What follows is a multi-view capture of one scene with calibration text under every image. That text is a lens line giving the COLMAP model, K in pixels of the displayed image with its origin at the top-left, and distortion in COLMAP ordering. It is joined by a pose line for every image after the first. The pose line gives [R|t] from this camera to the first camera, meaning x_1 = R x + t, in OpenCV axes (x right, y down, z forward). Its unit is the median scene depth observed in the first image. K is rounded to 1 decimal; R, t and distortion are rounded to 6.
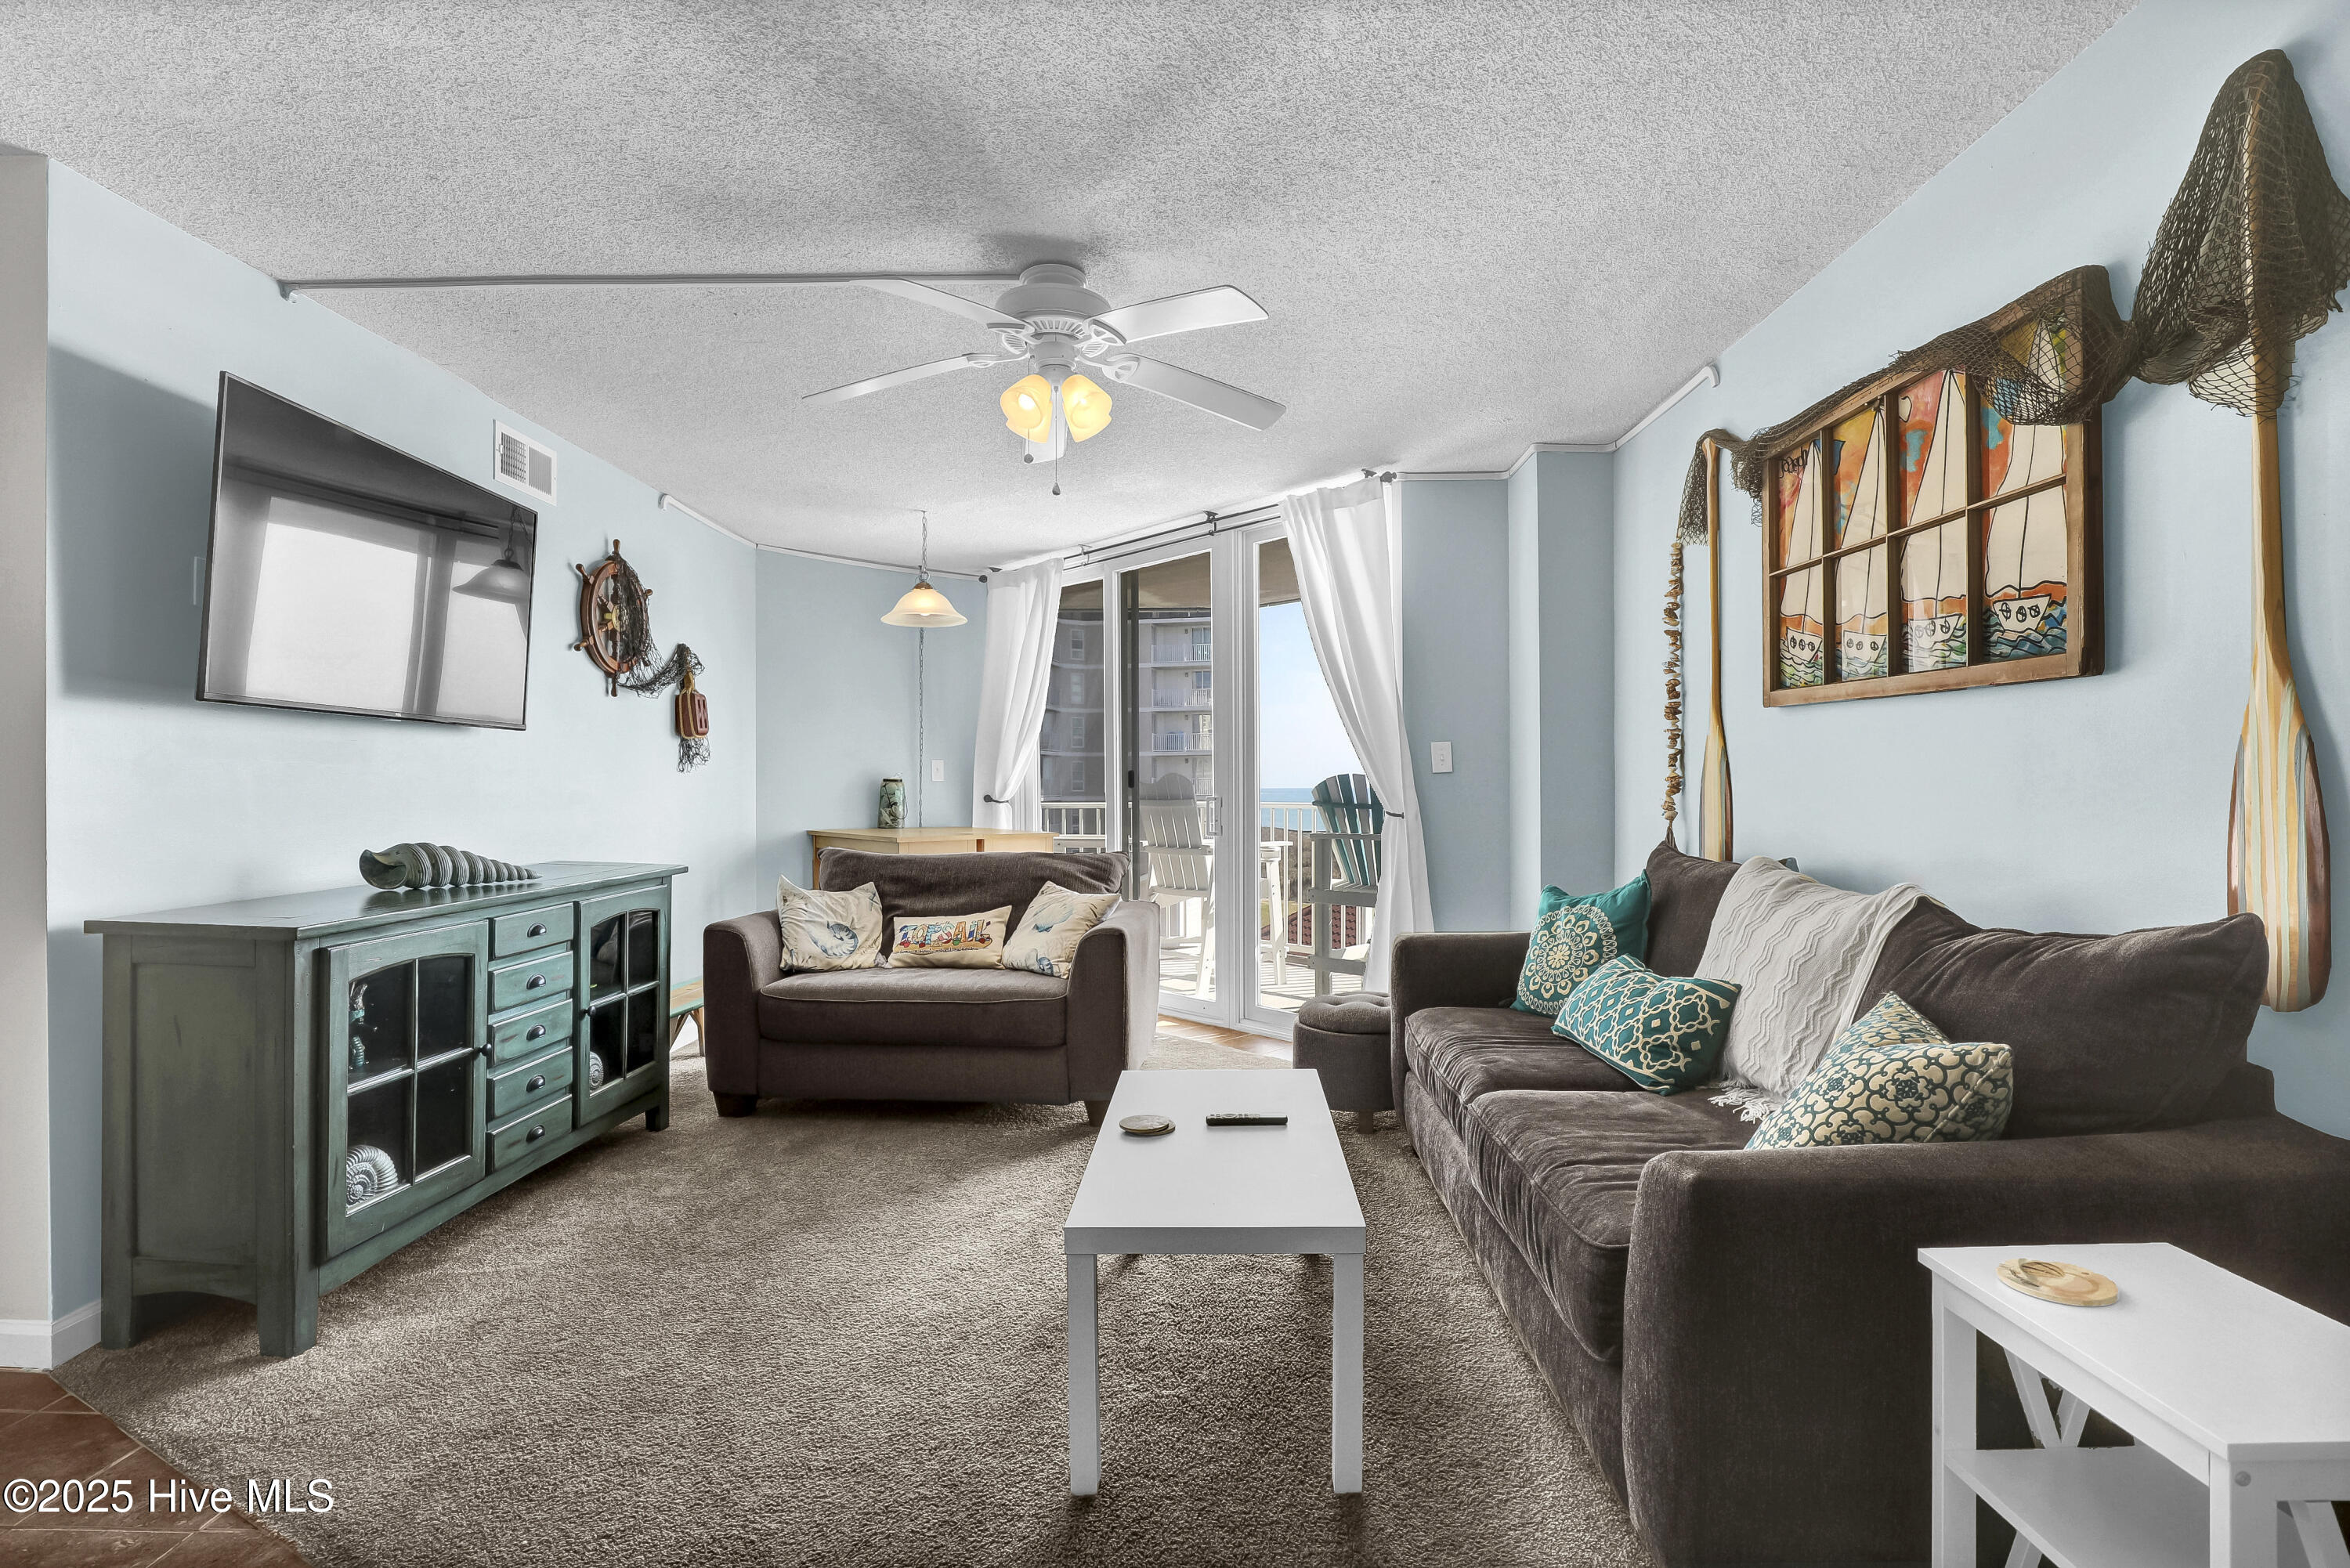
lens RADIAL K [[1103.5, 0, 1178.7], [0, 1103.5, 782.1], [0, 0, 1]] dist [-0.030758, 0.007476]
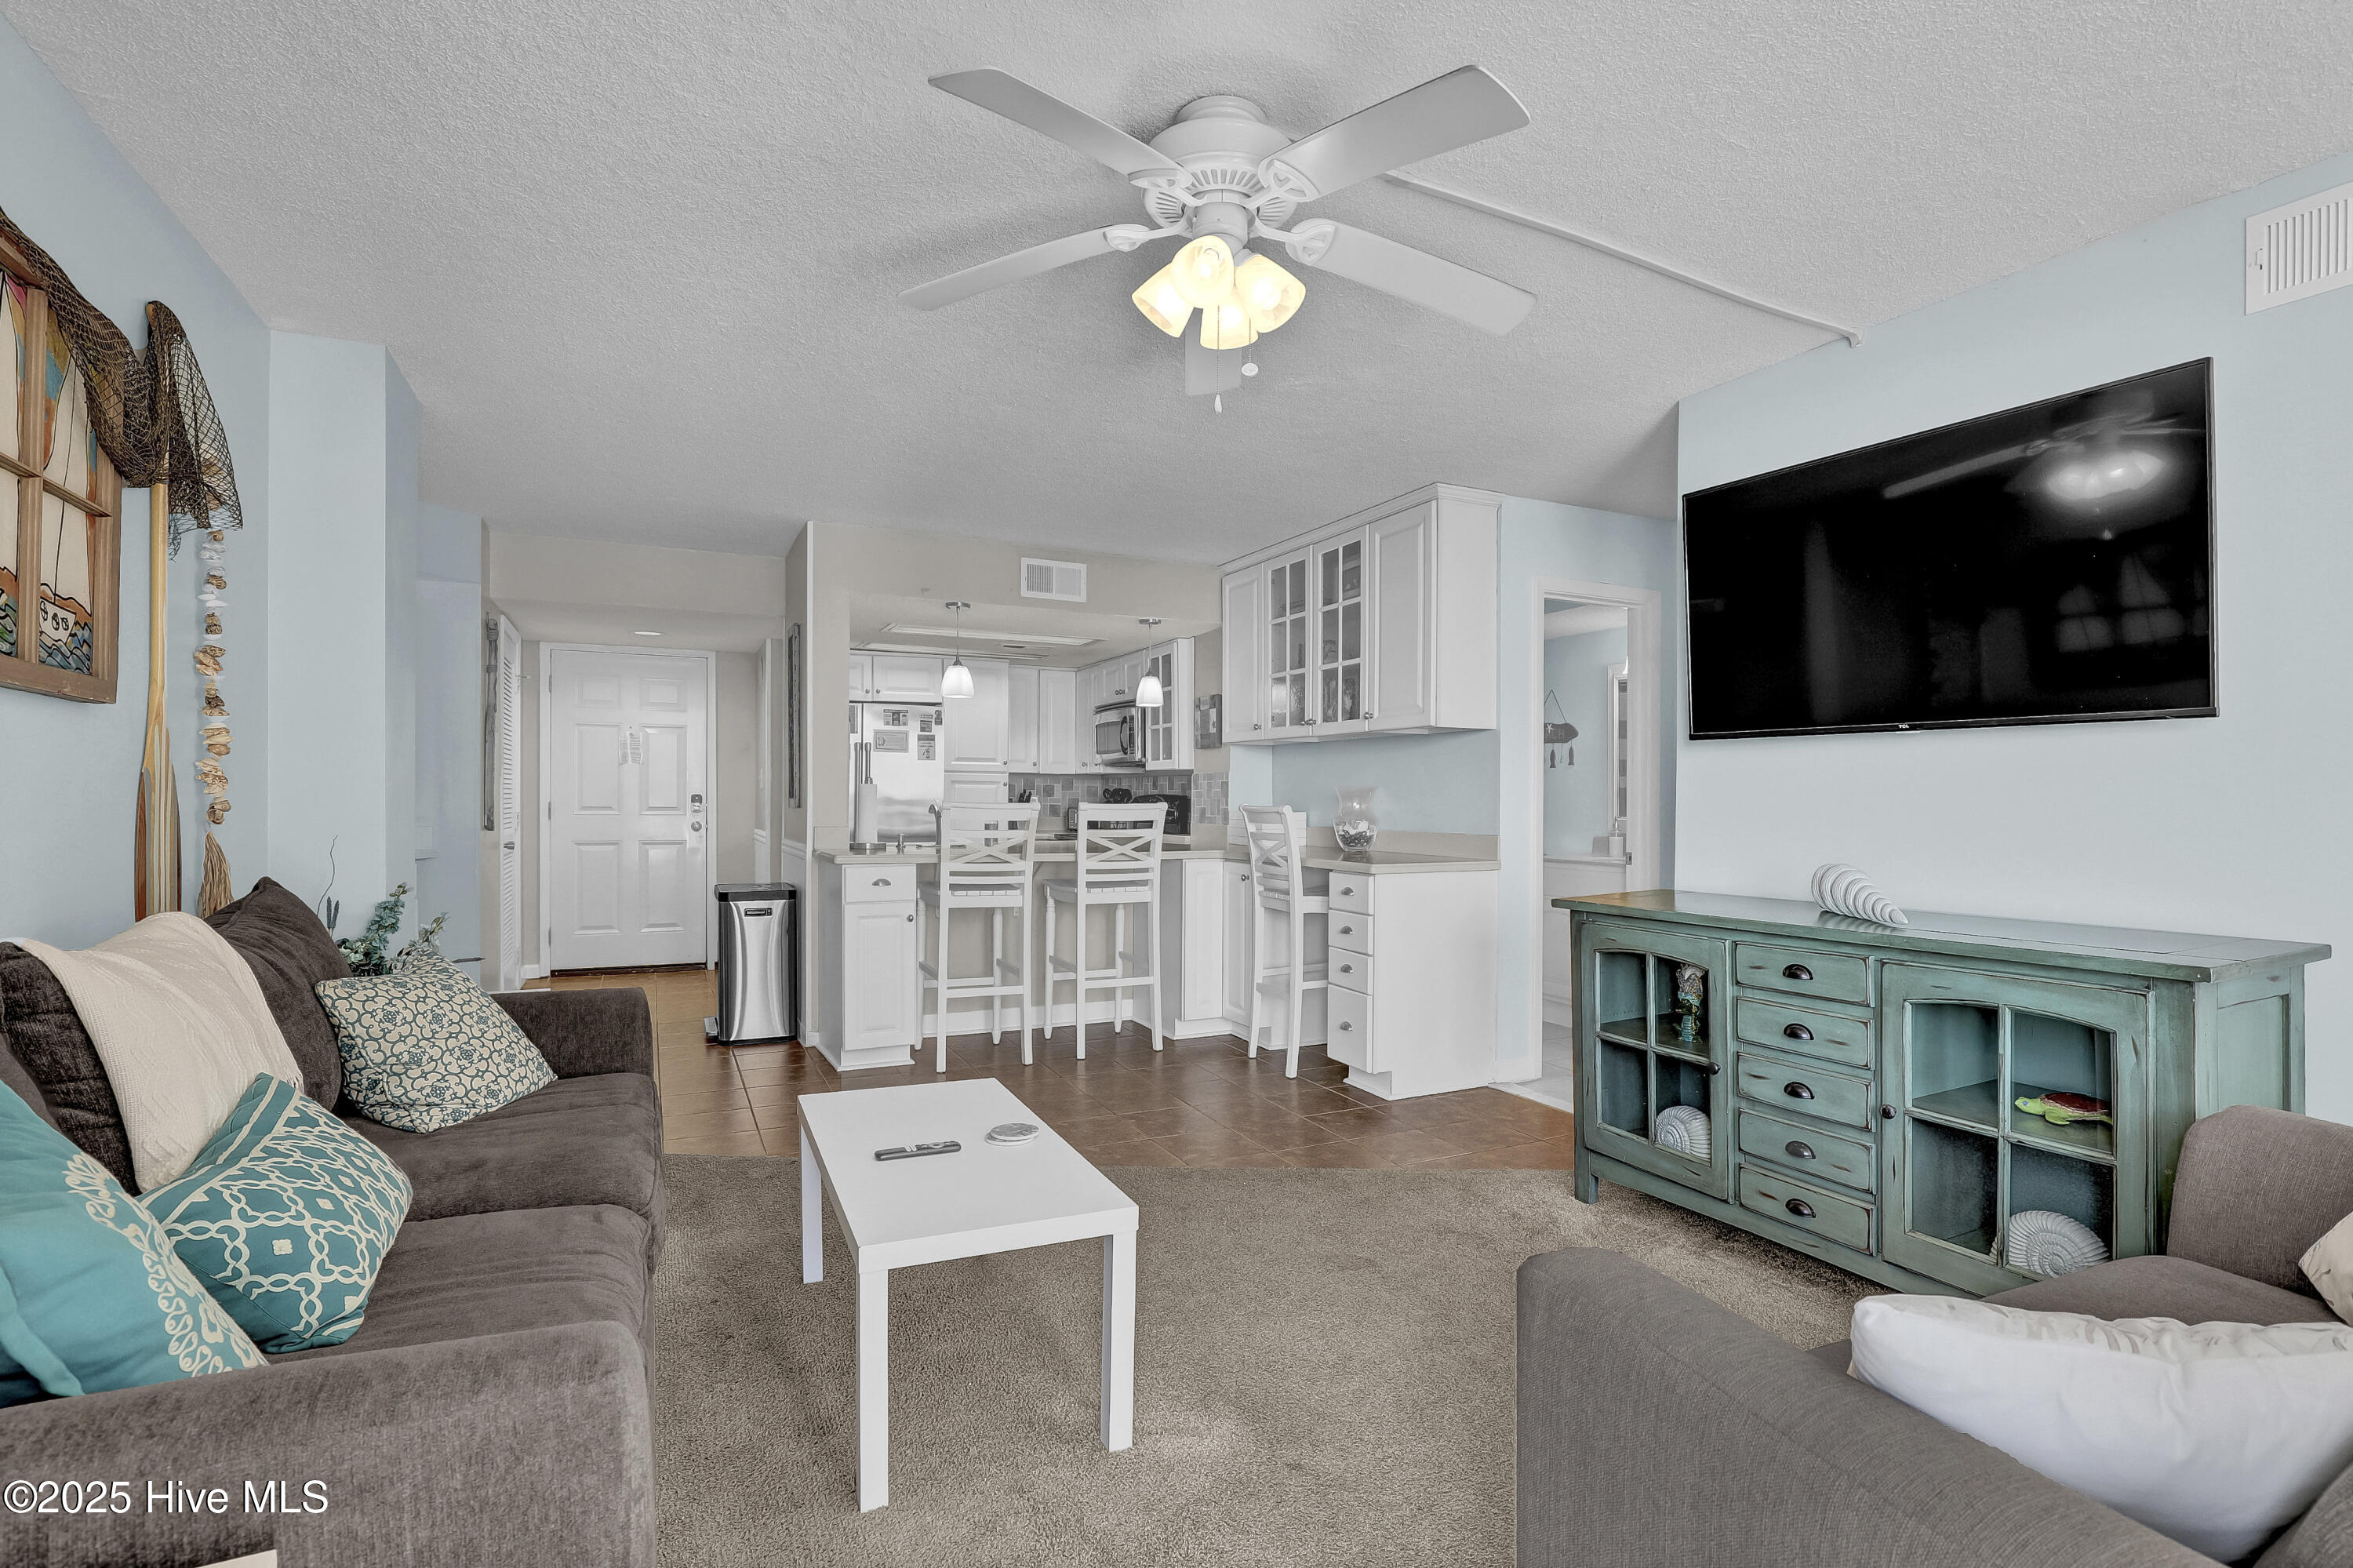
lens RADIAL K [[1093.1, 0, 1195.2], [0, 1093.1, 776.1], [0, 0, 1]] dist [-0.021286, 0.000377]
pose [[-0.881809, -0.008768, -0.471525, 0.240827], [0.000827, 0.999797, -0.020138, -0.003115], [0.471605, -0.018148, -0.881623, 1.554163]]
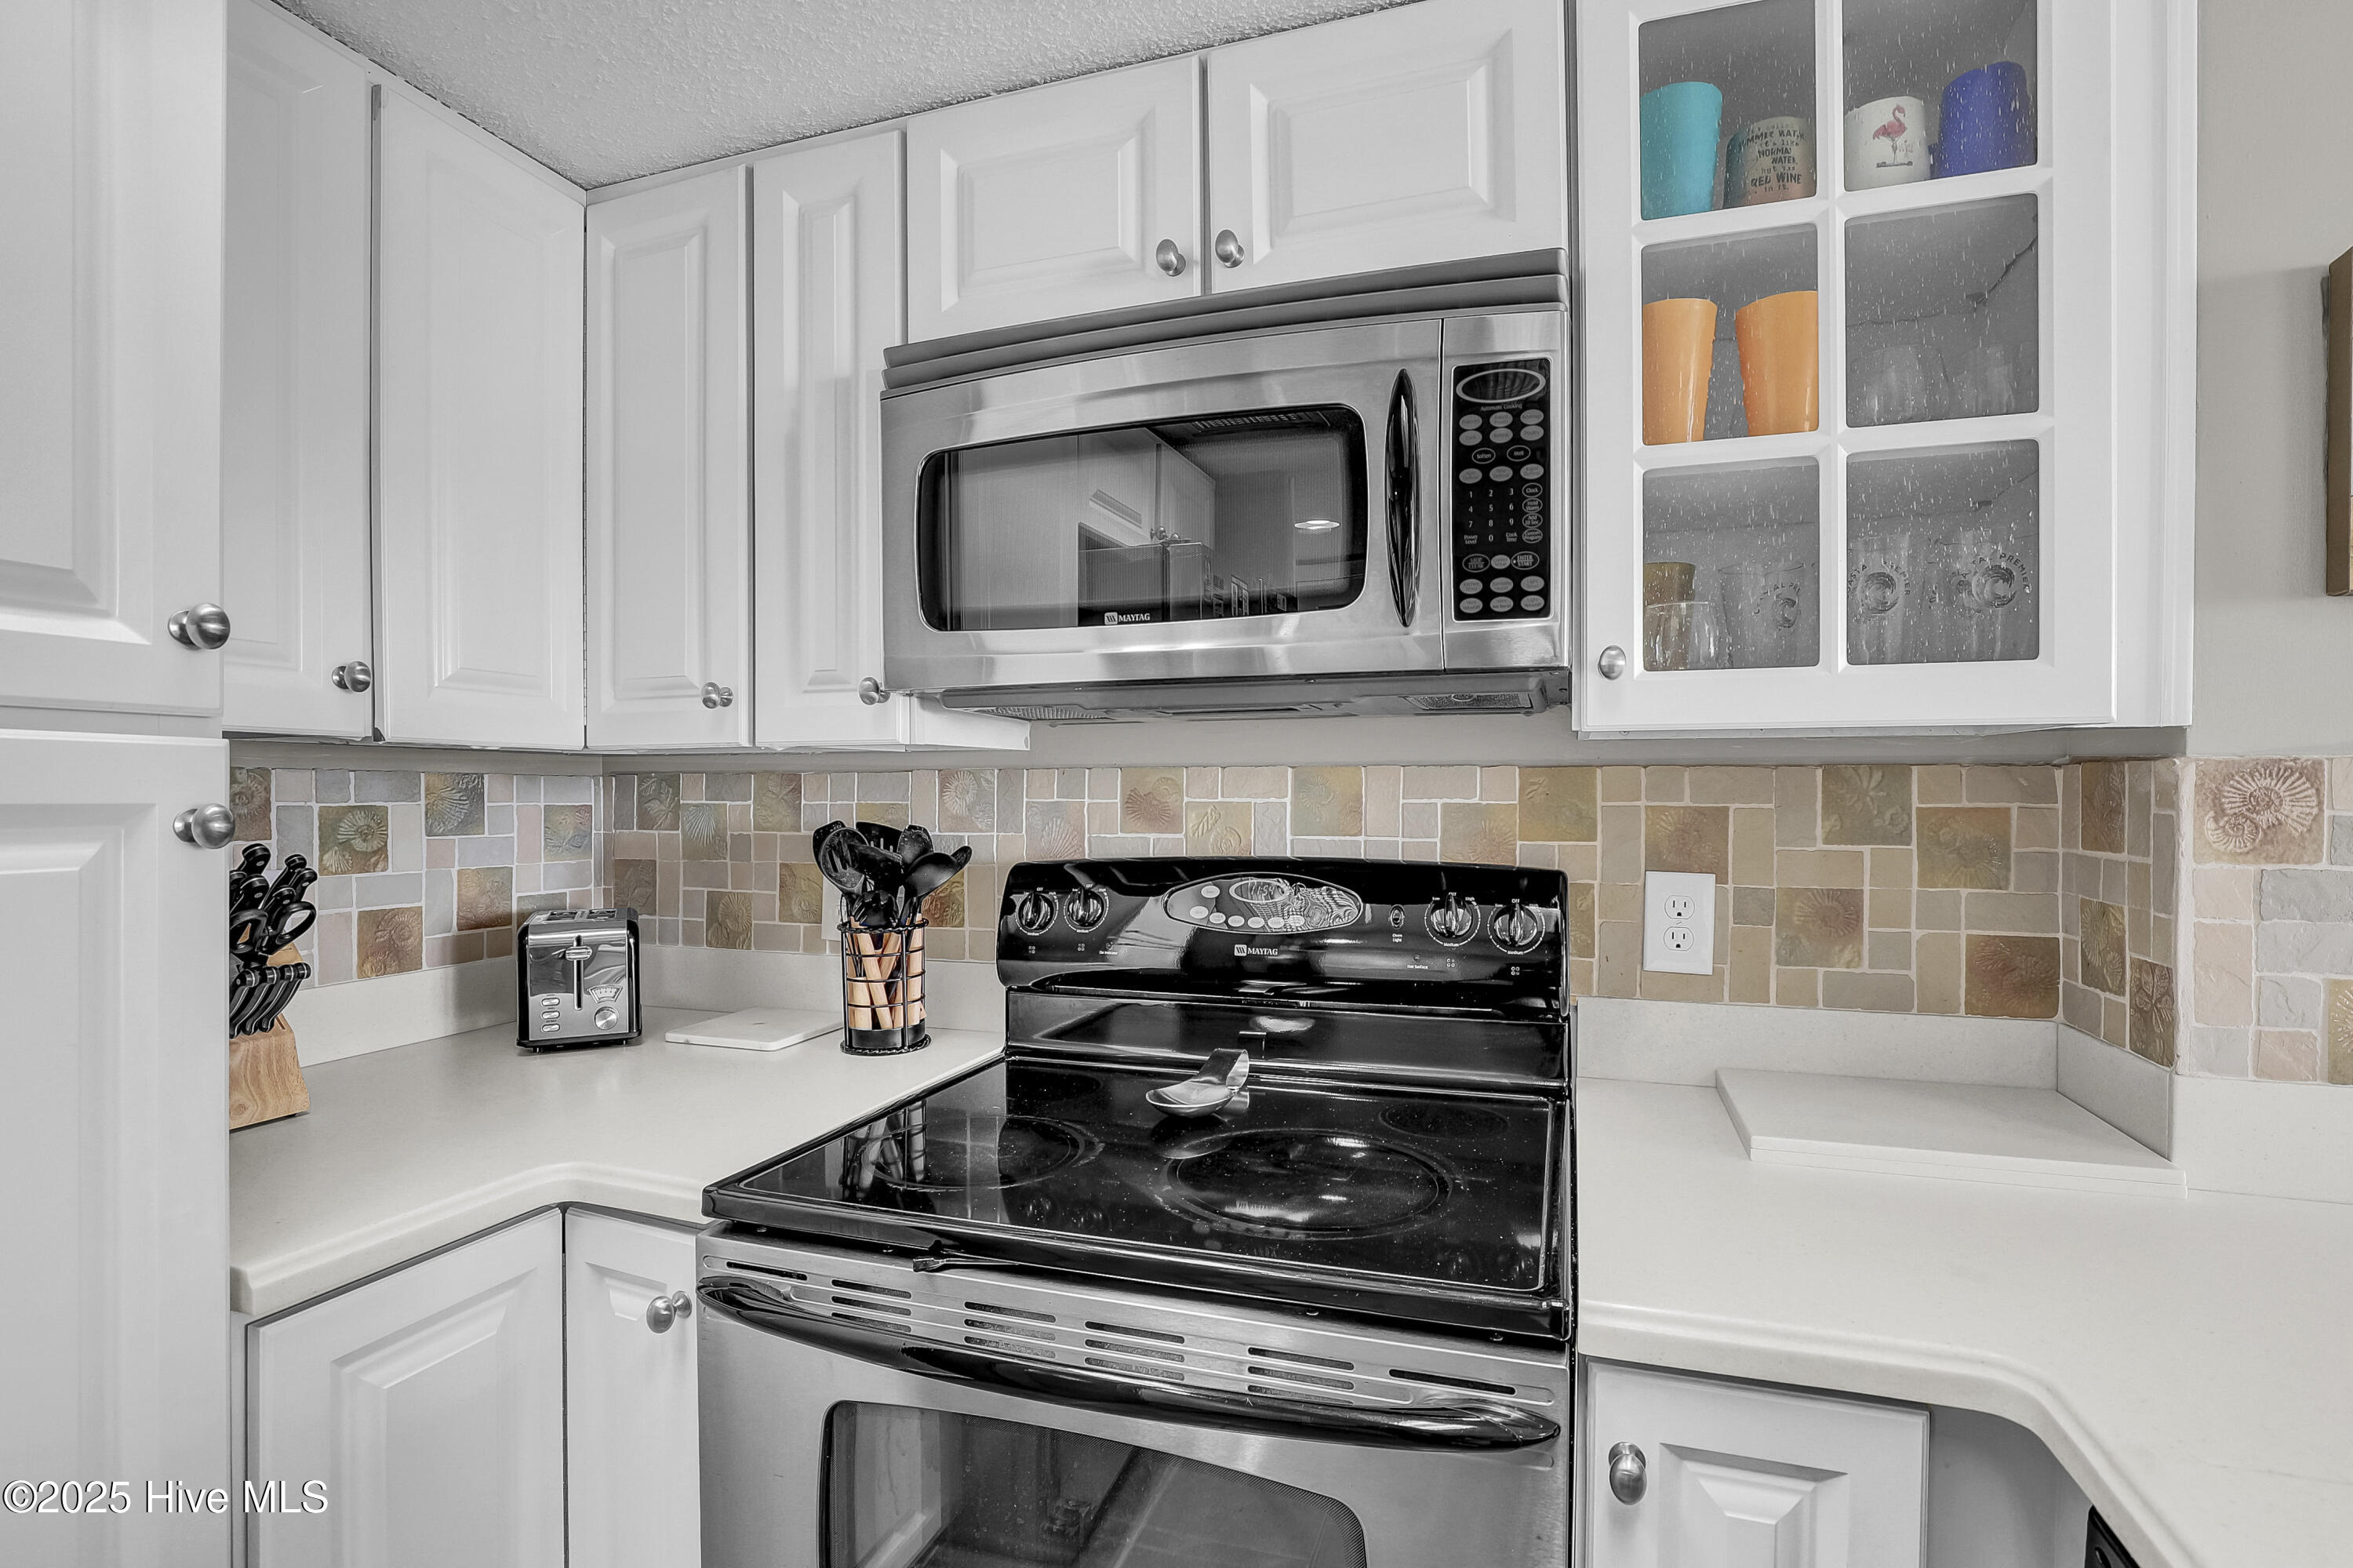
lens RADIAL K [[1104.0, 0, 1203.3], [0, 1104.0, 799.0], [0, 0, 1]] dist [-0.023015, 0.000816]
pose [[-0.292101, 0.013703, -0.956289, -0.406638], [0.007008, 0.999901, 0.012187, -0.046847], [0.956362, -0.003142, -0.292168, -0.658967]]
